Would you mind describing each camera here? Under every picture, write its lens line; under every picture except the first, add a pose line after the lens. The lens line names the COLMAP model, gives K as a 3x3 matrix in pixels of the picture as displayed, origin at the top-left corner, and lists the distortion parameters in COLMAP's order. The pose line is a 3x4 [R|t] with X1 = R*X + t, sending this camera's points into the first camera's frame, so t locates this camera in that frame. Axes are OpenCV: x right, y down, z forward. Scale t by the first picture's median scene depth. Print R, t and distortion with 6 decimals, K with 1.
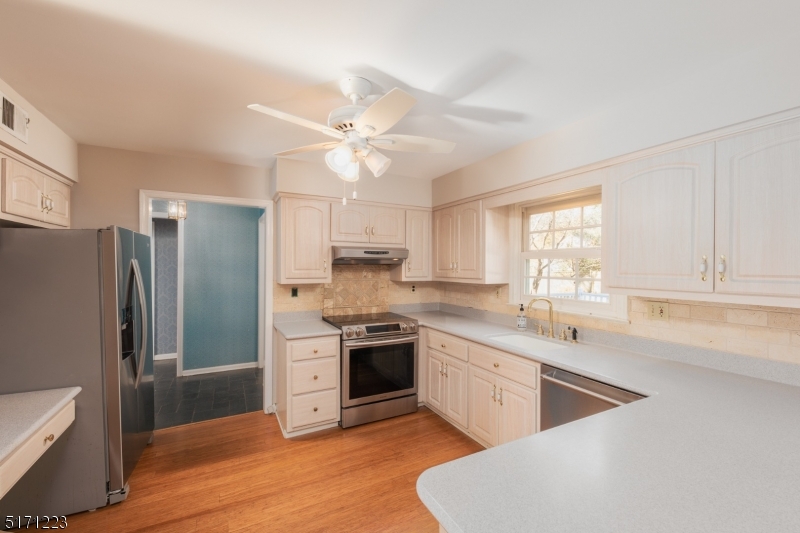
lens RADIAL K [[331.9, 0, 402.7], [0, 331.9, 264.7], [0, 0, 1]] dist [-0.002644, -0.000414]
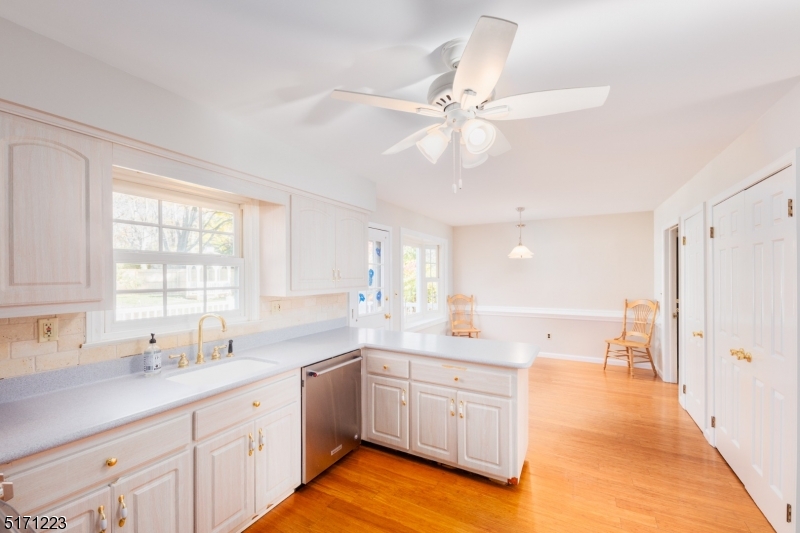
lens RADIAL K [[324.2, 0, 399.7], [0, 324.2, 275.3], [0, 0, 1]] dist [0.000443, 0.000056]
pose [[-0.534425, -0.003730, 0.845208, -0.370869], [-0.000934, 0.999992, 0.003822, 0.002805], [-0.845216, 0.001253, -0.534424, 0.793008]]
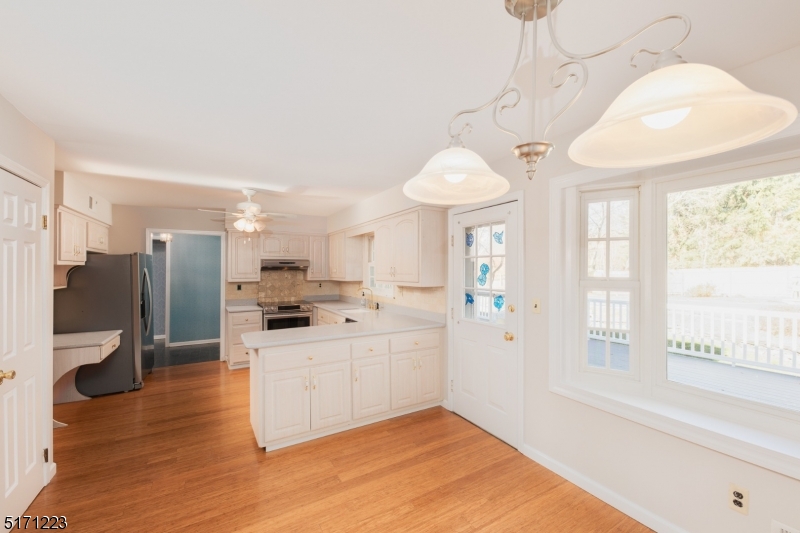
lens RADIAL K [[336.5, 0, 392.5], [0, 336.5, 266.6], [0, 0, 1]] dist [-0.000289, -0.000004]
pose [[0.999965, -0.006556, 0.005239, 0.442759], [0.006602, 0.999940, -0.008728, 0.000906], [-0.005181, 0.008762, 0.999948, -0.694574]]
